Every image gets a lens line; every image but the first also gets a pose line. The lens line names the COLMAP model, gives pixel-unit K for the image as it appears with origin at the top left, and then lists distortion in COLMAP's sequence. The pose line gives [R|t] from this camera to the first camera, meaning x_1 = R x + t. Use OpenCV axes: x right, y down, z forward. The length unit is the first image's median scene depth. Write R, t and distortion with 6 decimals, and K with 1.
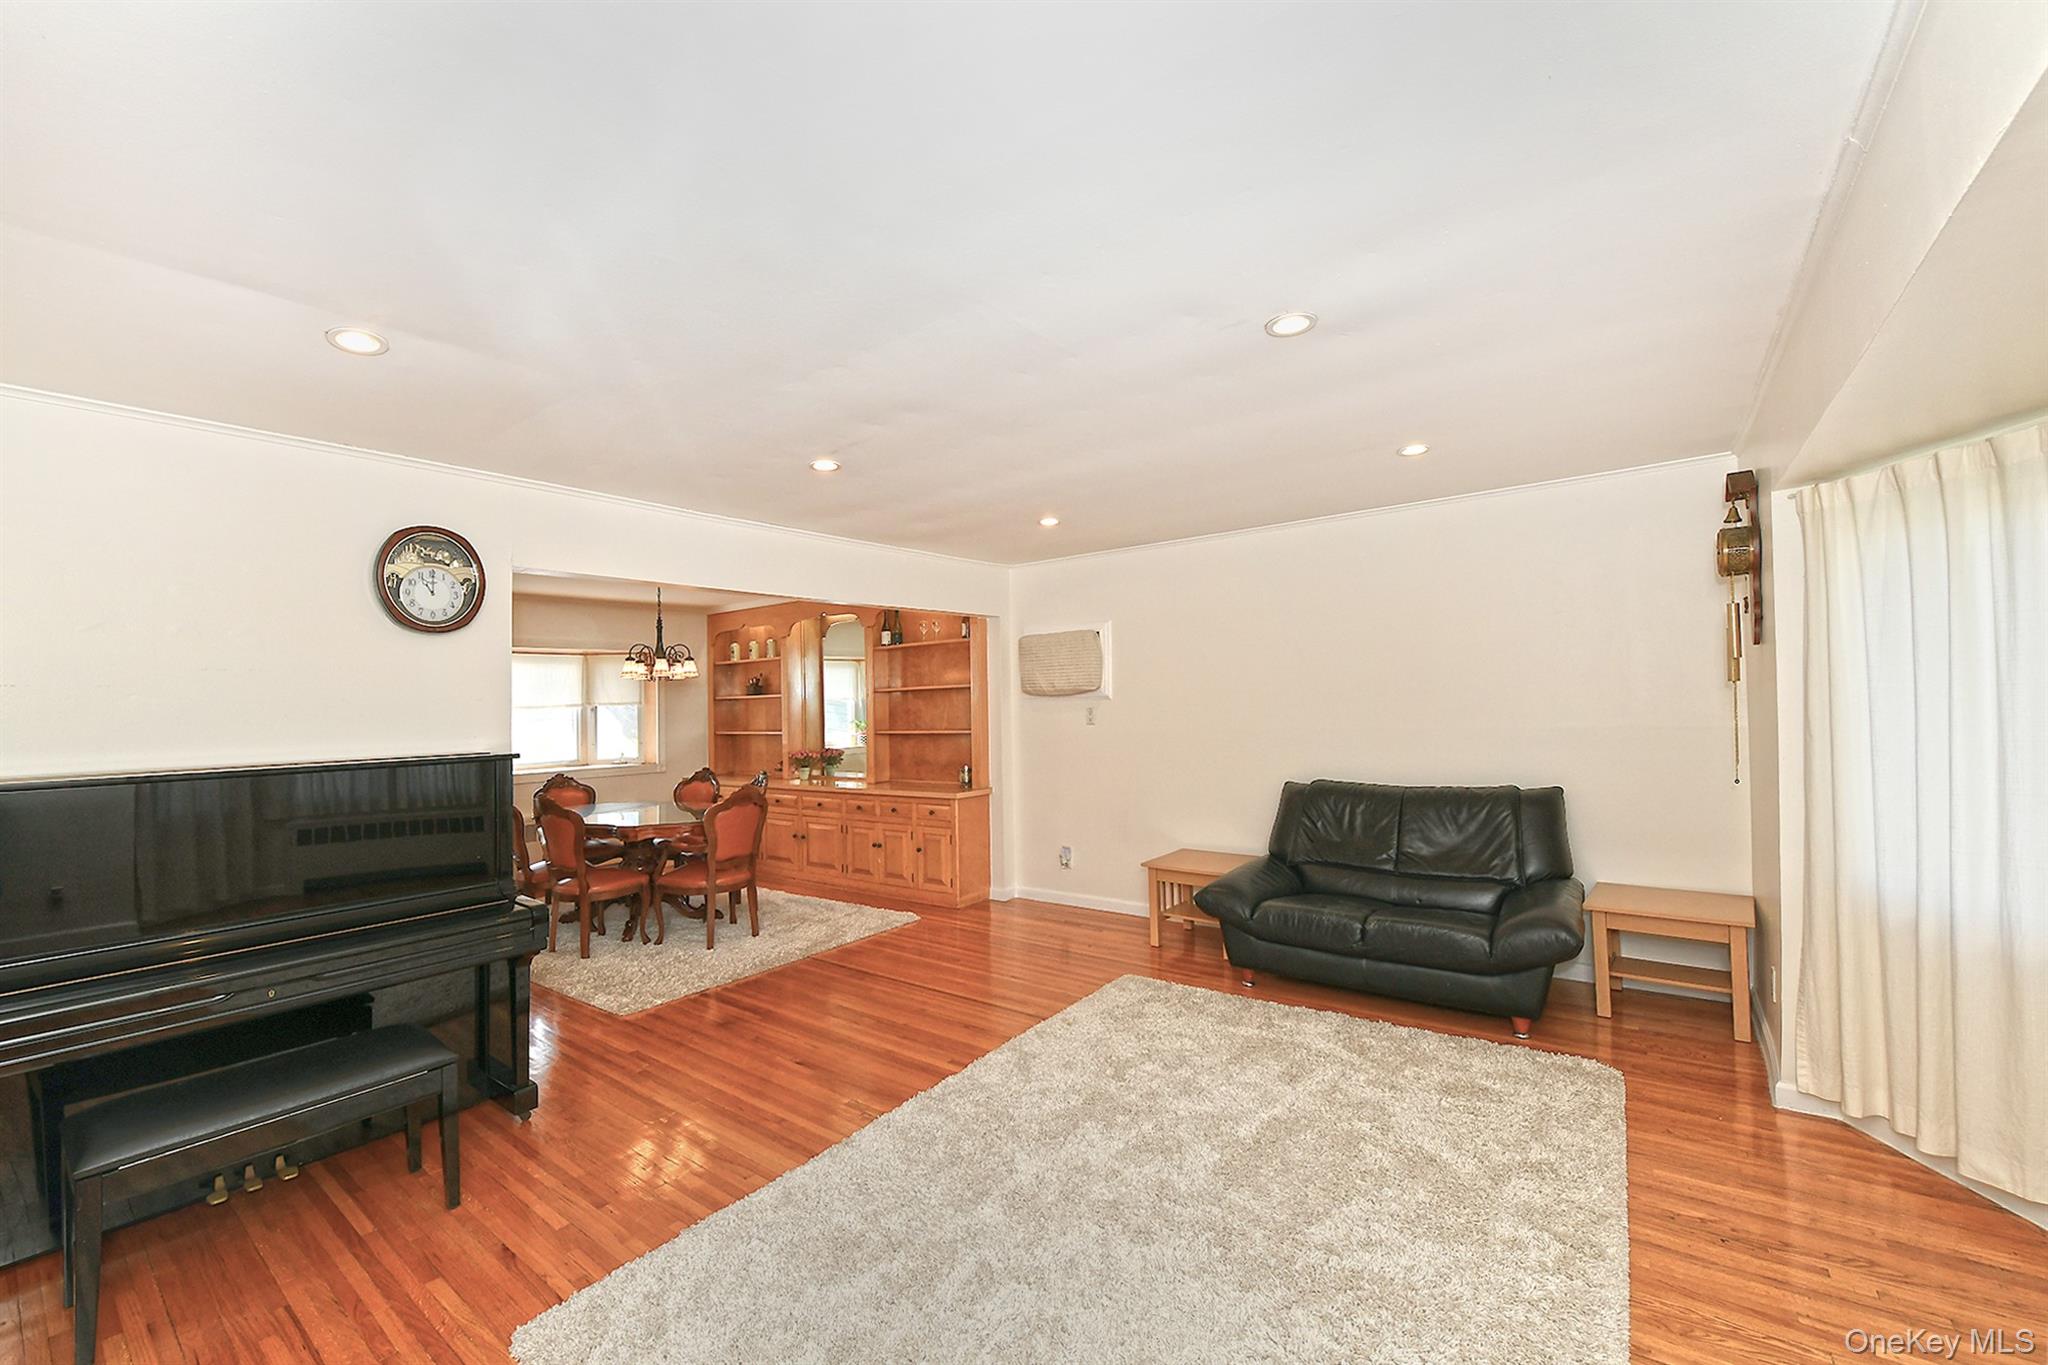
lens RADIAL K [[846.4, 0, 1027.5], [0, 846.4, 707.9], [0, 0, 1]] dist [-0.011037, -0.000445]
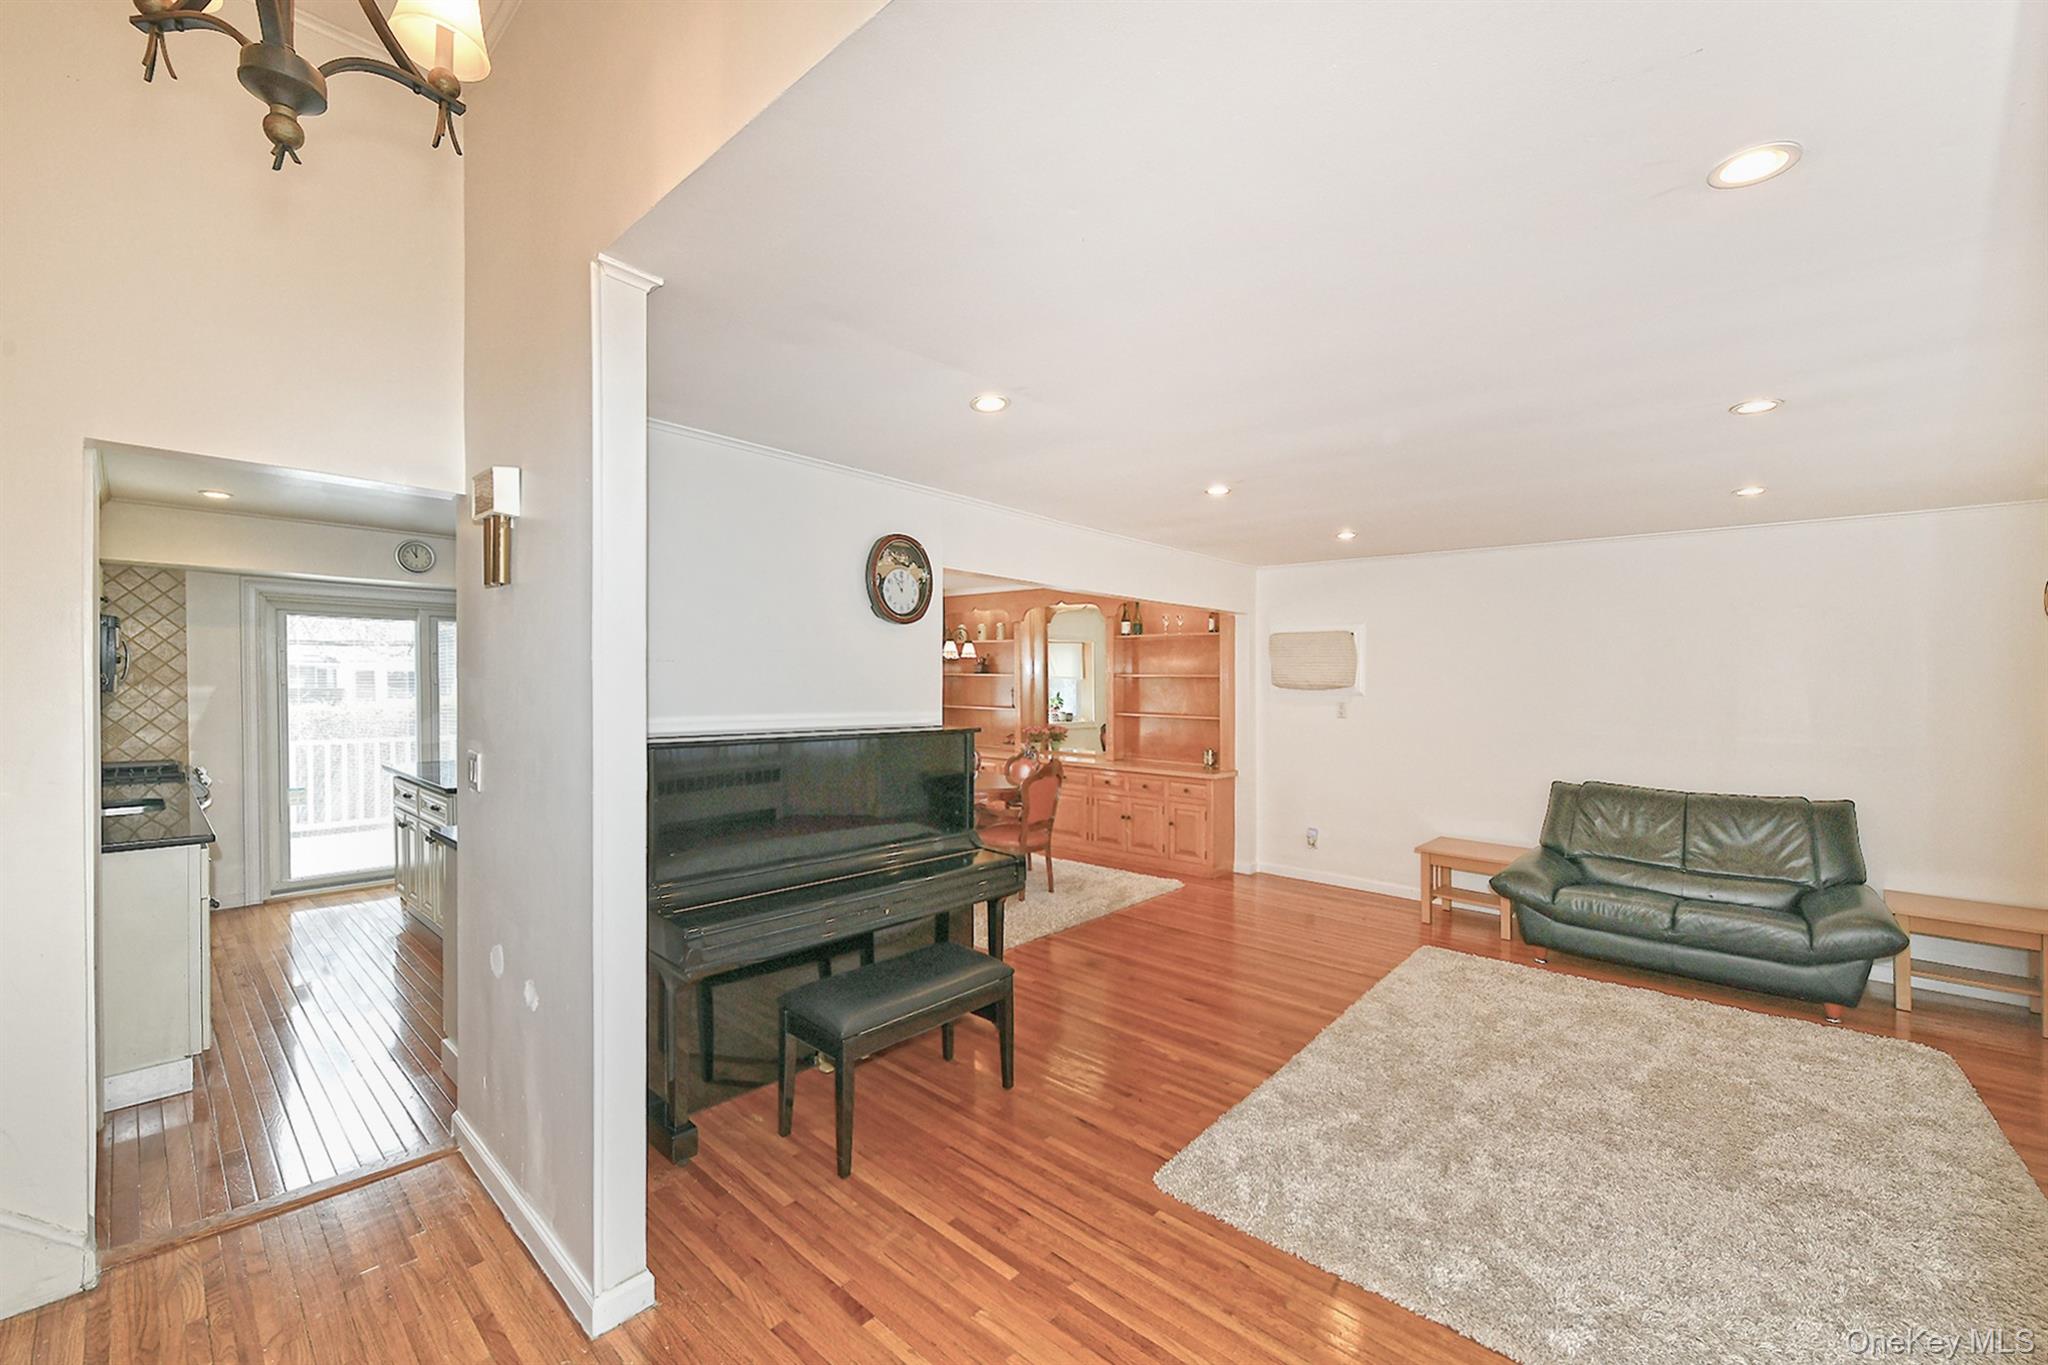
lens RADIAL K [[846.4, 0, 1005.2], [0, 846.4, 702.3], [0, 0, 1]] dist [-0.011037, -0.000445]
pose [[0.996078, 0.046758, -0.075110, -0.362685], [-0.044938, 0.998658, 0.025738, -0.012041], [0.076213, -0.022262, 0.996843, -0.152412]]
